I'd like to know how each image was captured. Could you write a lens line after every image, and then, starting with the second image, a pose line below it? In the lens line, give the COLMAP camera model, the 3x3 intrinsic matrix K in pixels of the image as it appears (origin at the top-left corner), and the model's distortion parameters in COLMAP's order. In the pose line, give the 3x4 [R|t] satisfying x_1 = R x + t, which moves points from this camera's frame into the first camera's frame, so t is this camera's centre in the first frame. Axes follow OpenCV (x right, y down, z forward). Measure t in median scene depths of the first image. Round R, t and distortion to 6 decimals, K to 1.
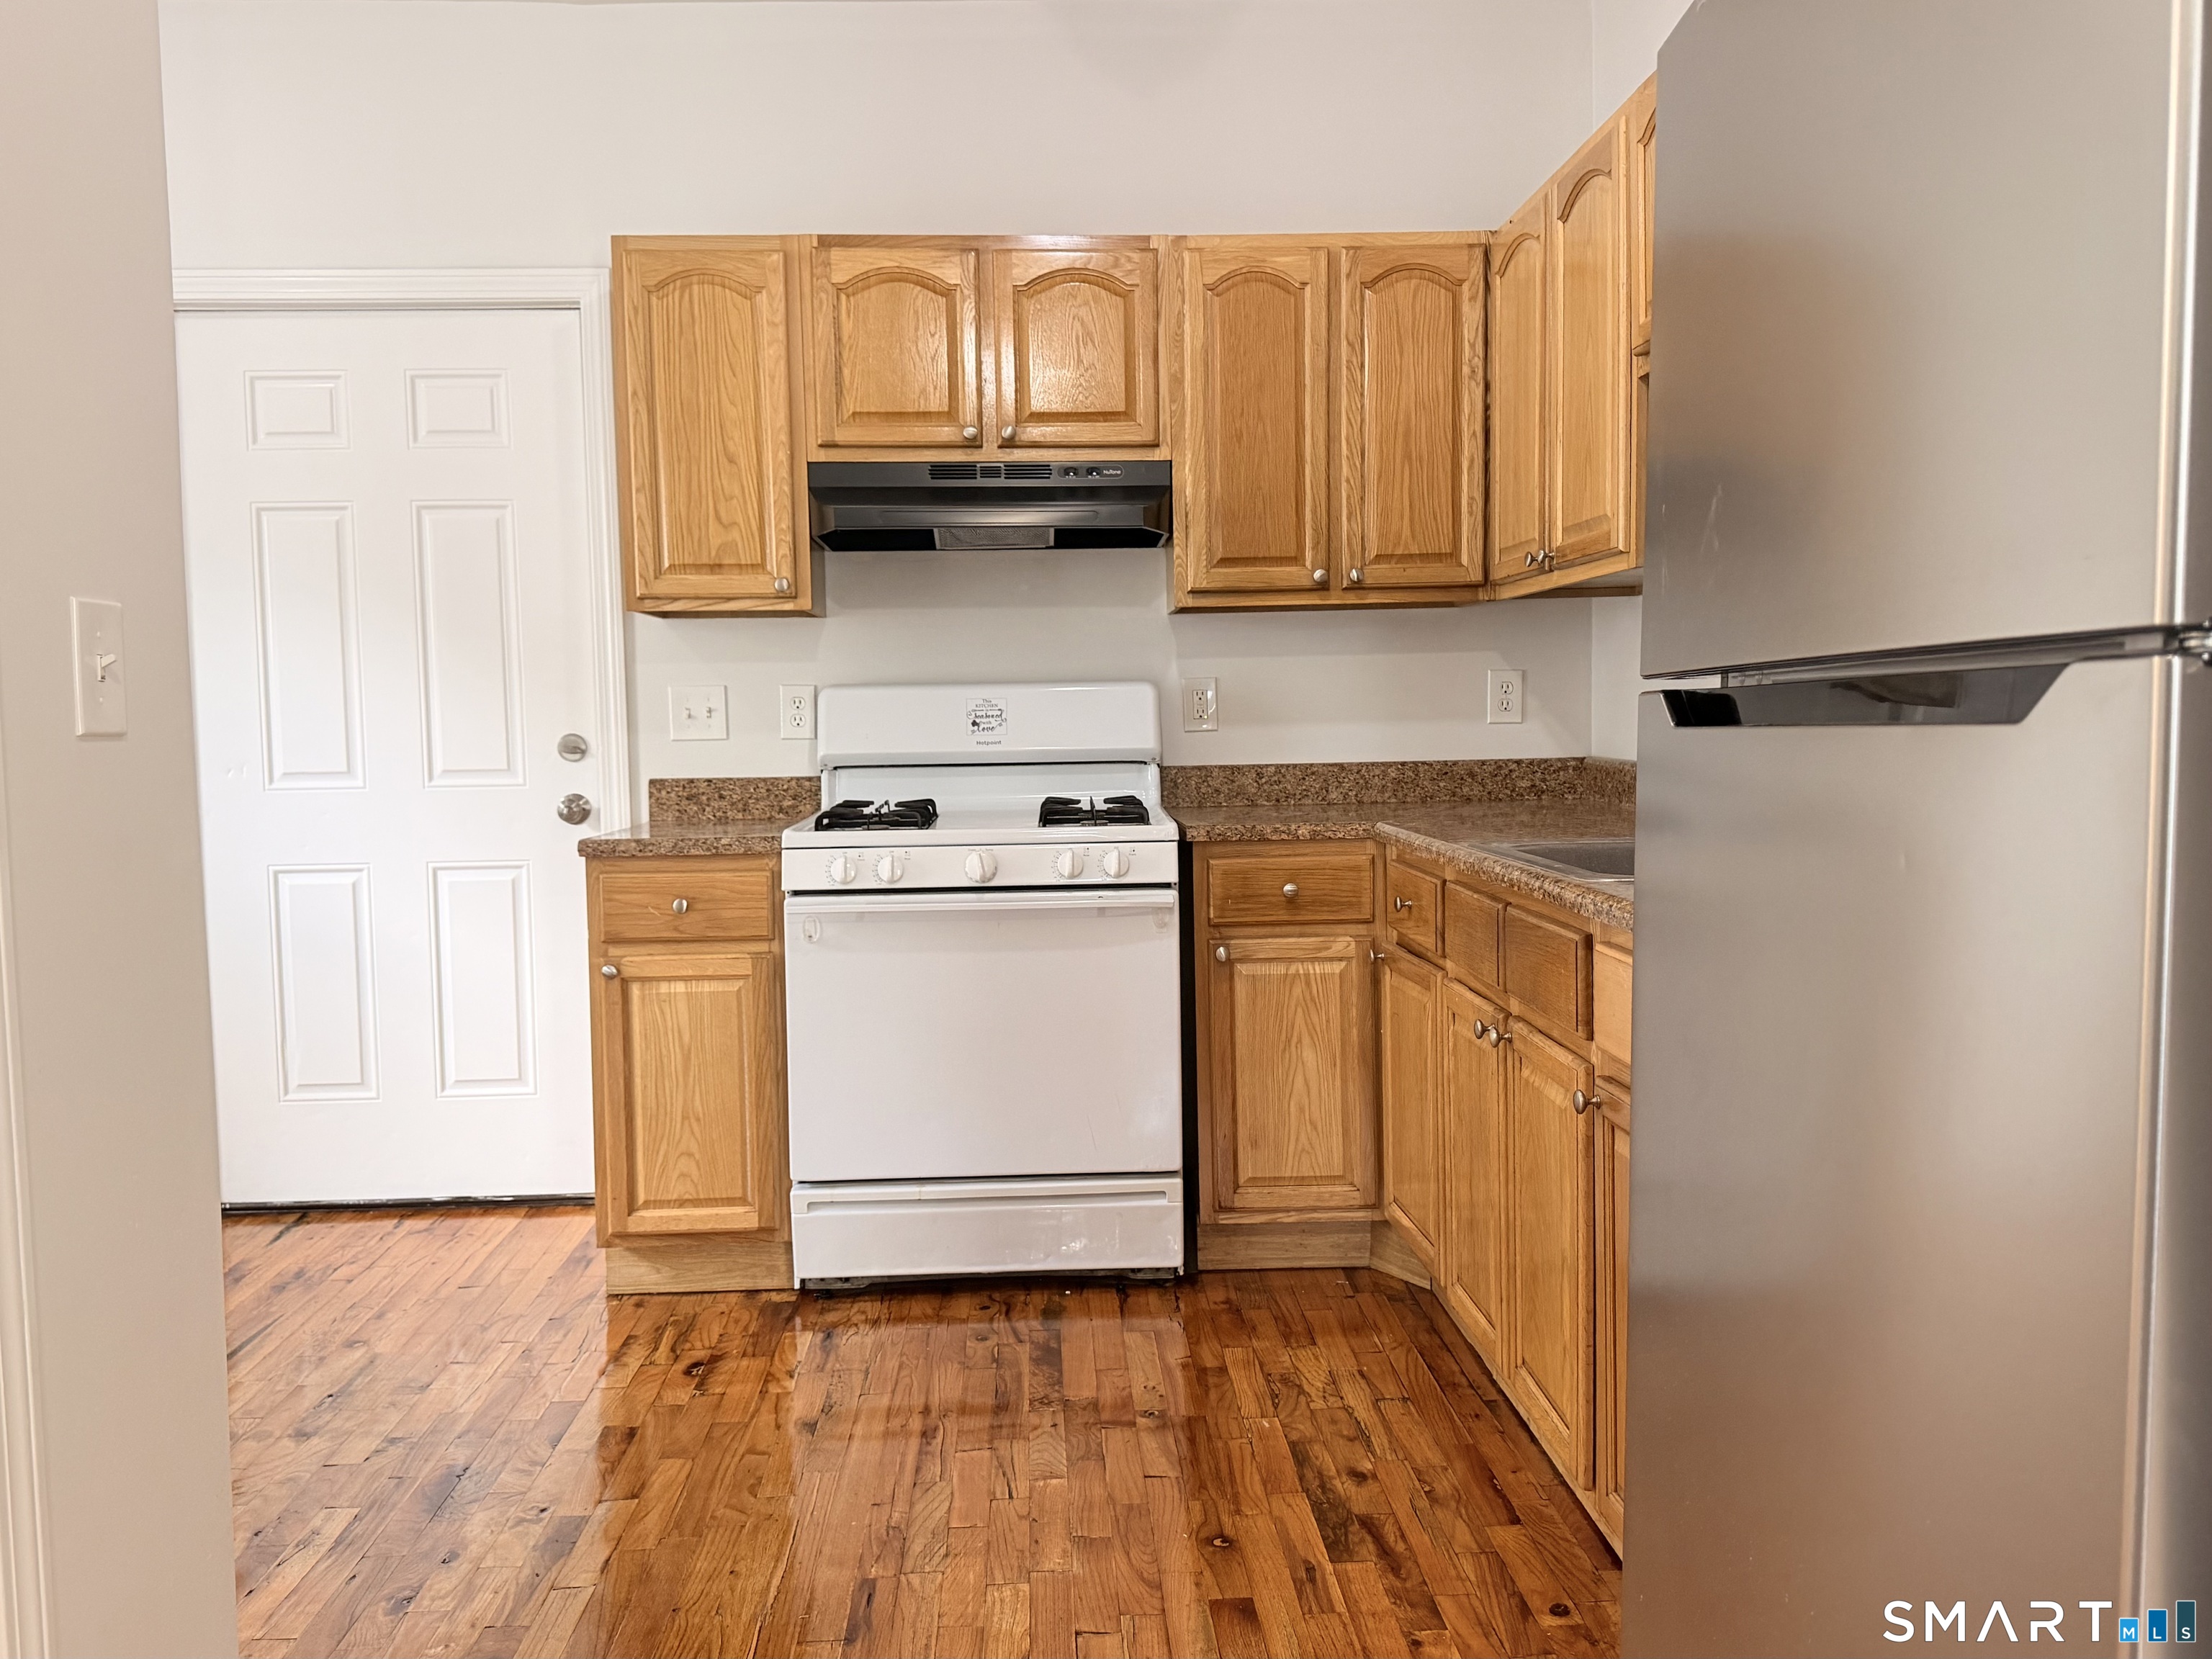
lens RADIAL K [[1755.3, 0, 1106.0], [0, 1755.3, 829.5], [0, 0, 1]] dist [0.117423, -0.005298]
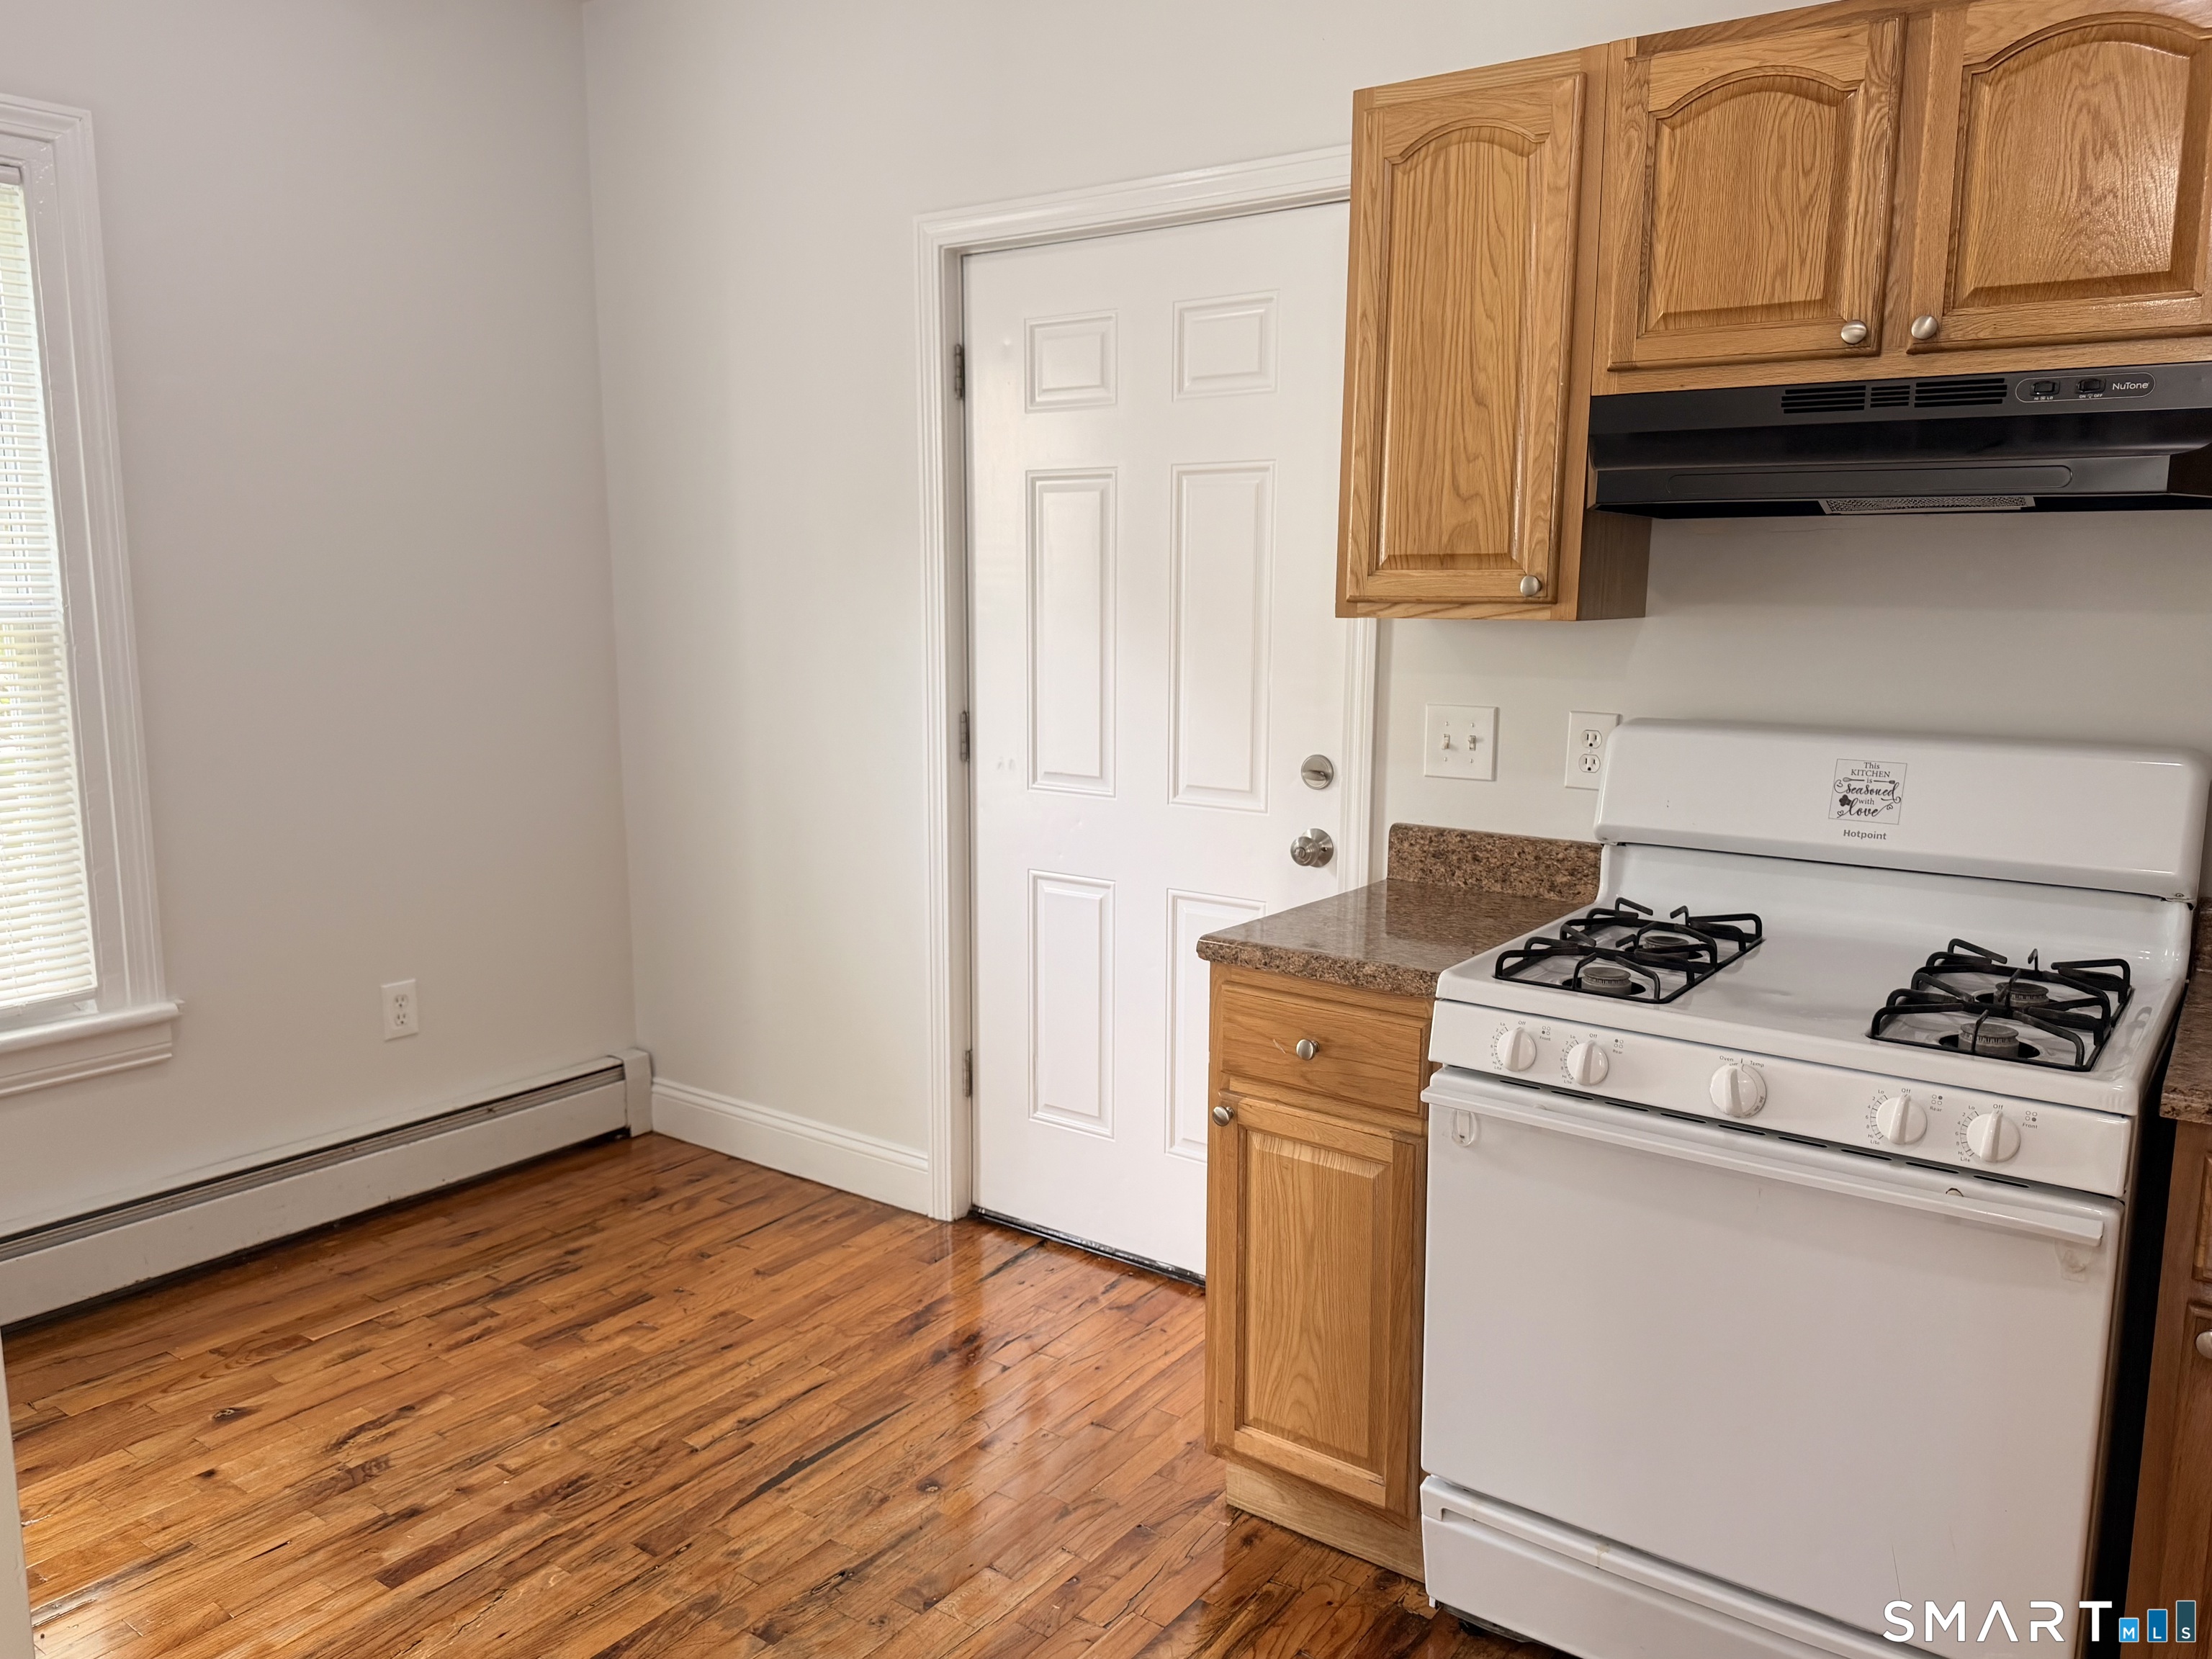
lens RADIAL K [[1654.5, 0, 1106.0], [0, 1654.5, 829.5], [0, 0, 1]] dist [0.116468, -0.186749]
pose [[0.781184, 0.116622, -0.613311, 0.092697], [-0.059275, 0.991814, 0.113096, -0.108456], [0.621480, -0.051995, 0.781703, 0.393735]]
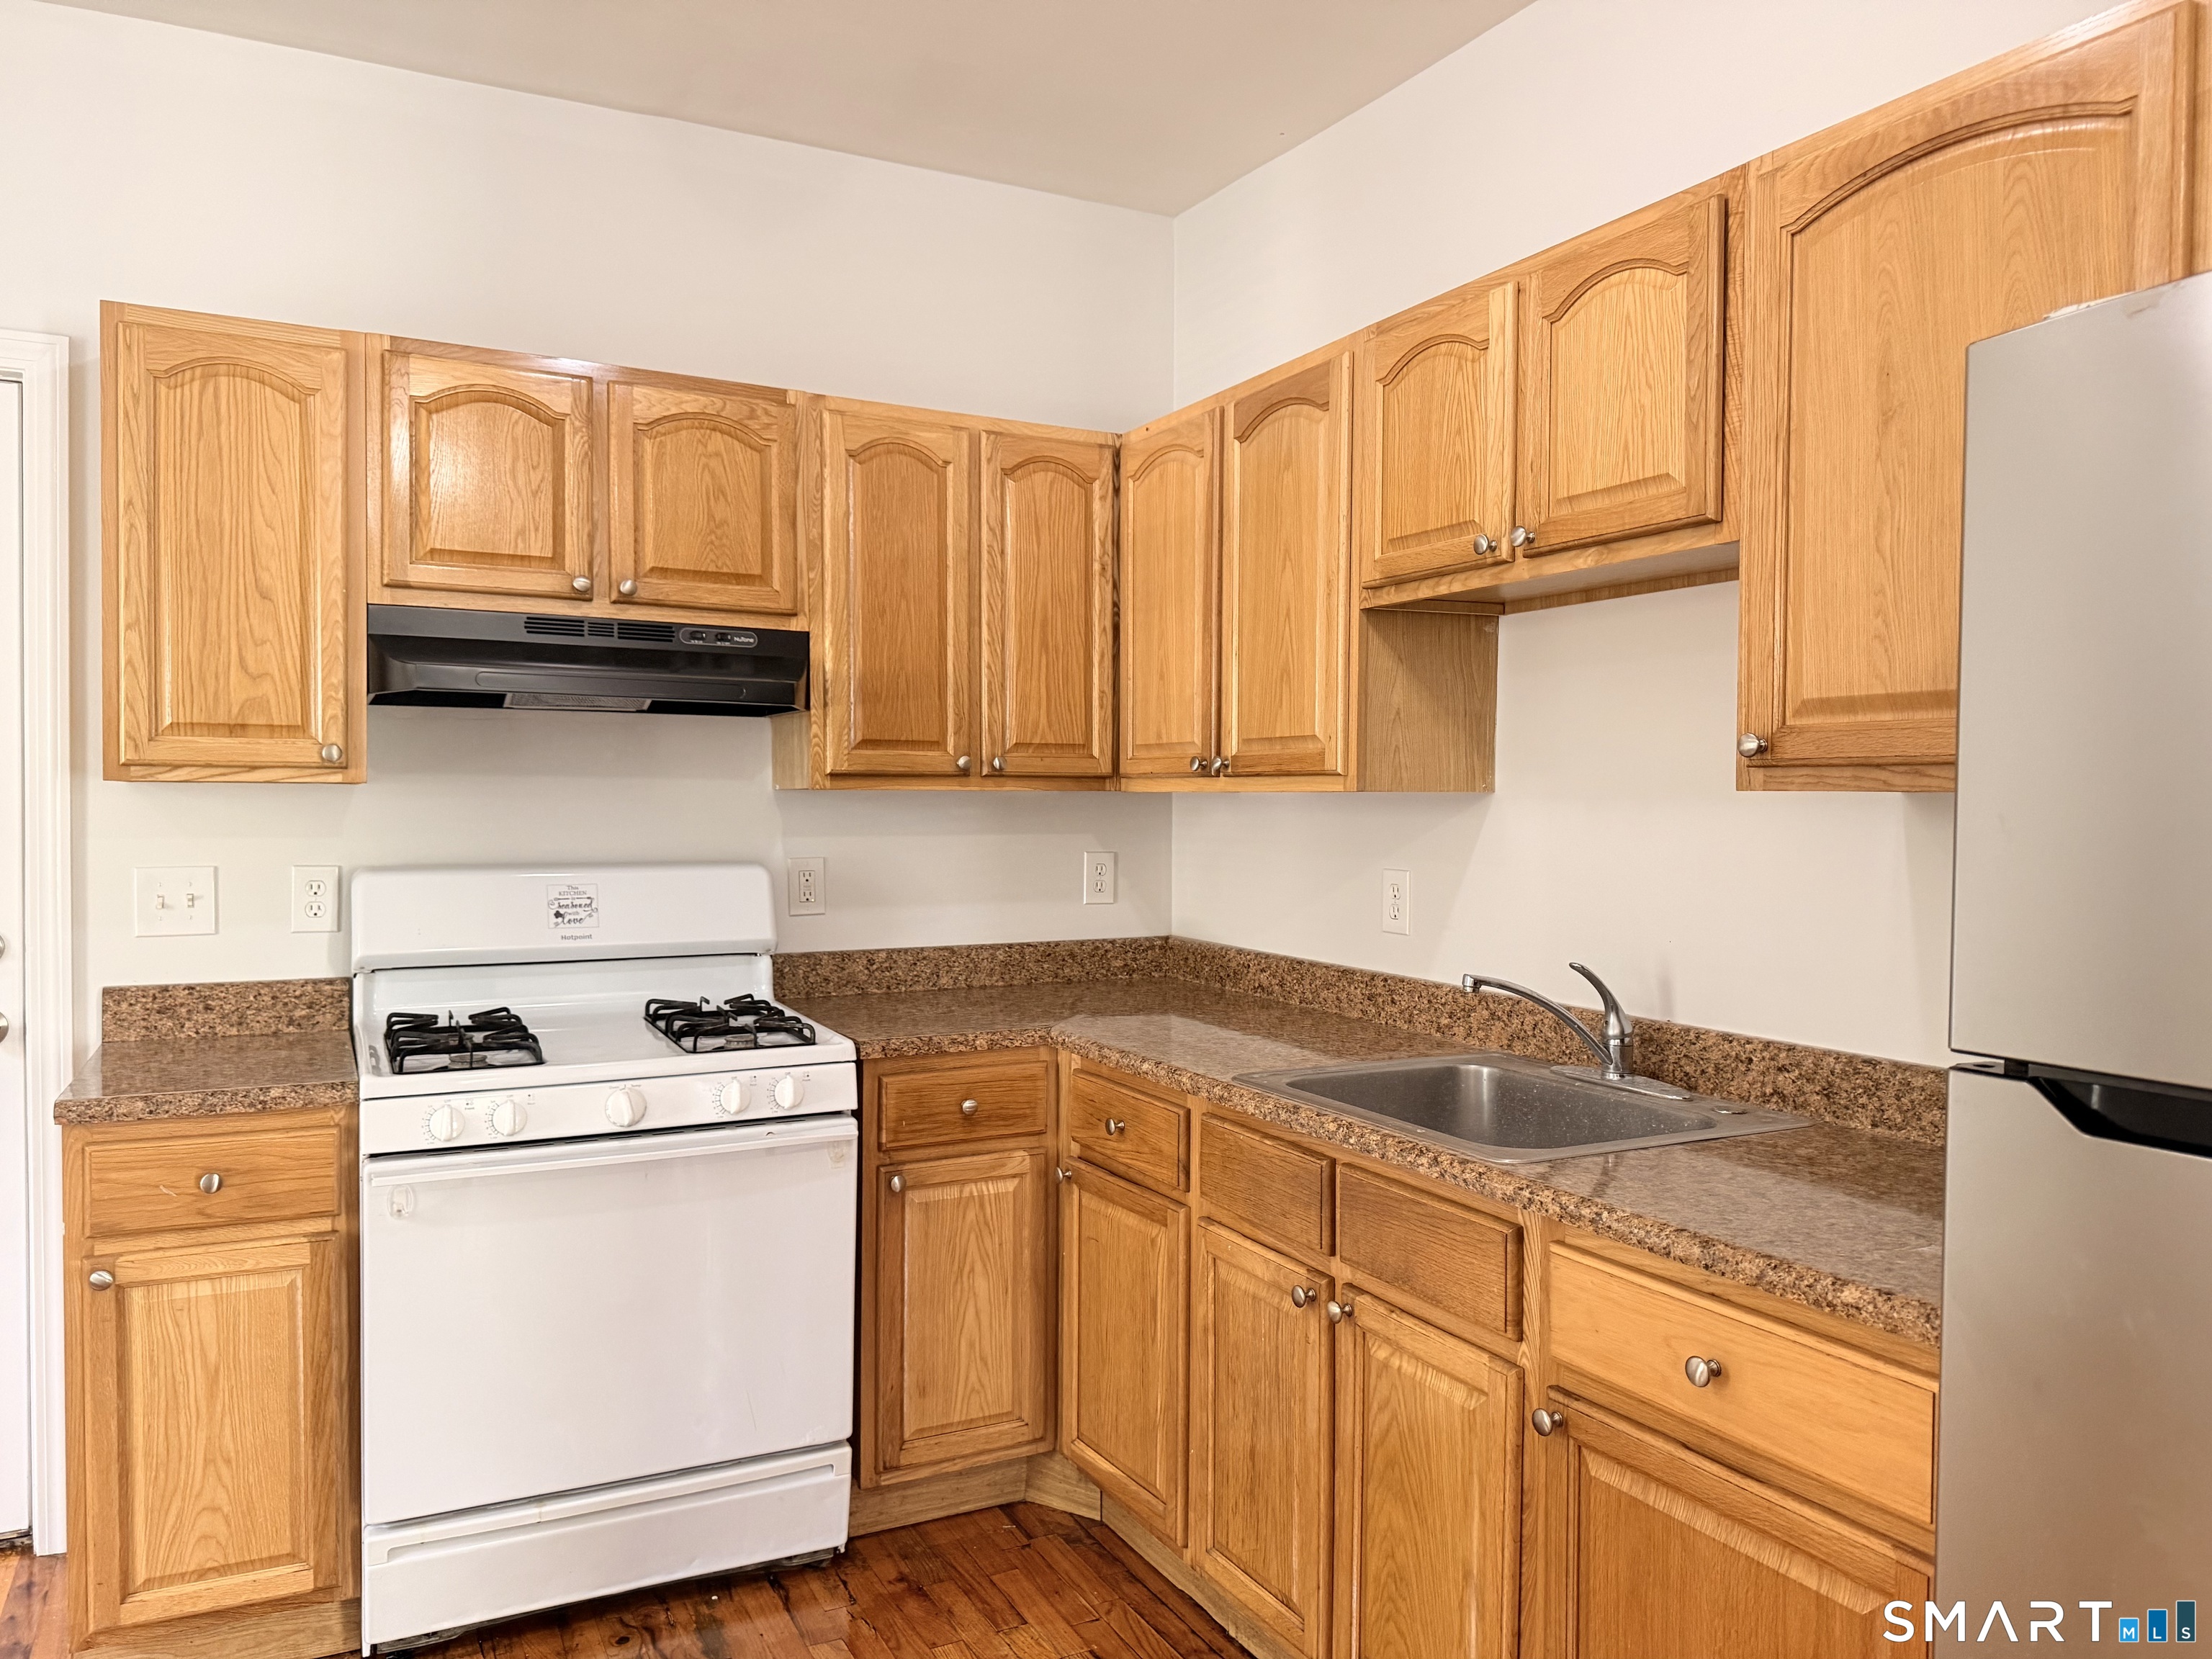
lens RADIAL K [[1569.4, 0, 1106.0], [0, 1569.4, 829.5], [0, 0, 1]] dist [0.108089, -0.158629]
pose [[0.905167, 0.013487, 0.424843, -0.172682], [0.005804, 0.999011, -0.044080, -0.069803], [-0.425017, 0.042366, 0.904193, 0.197113]]
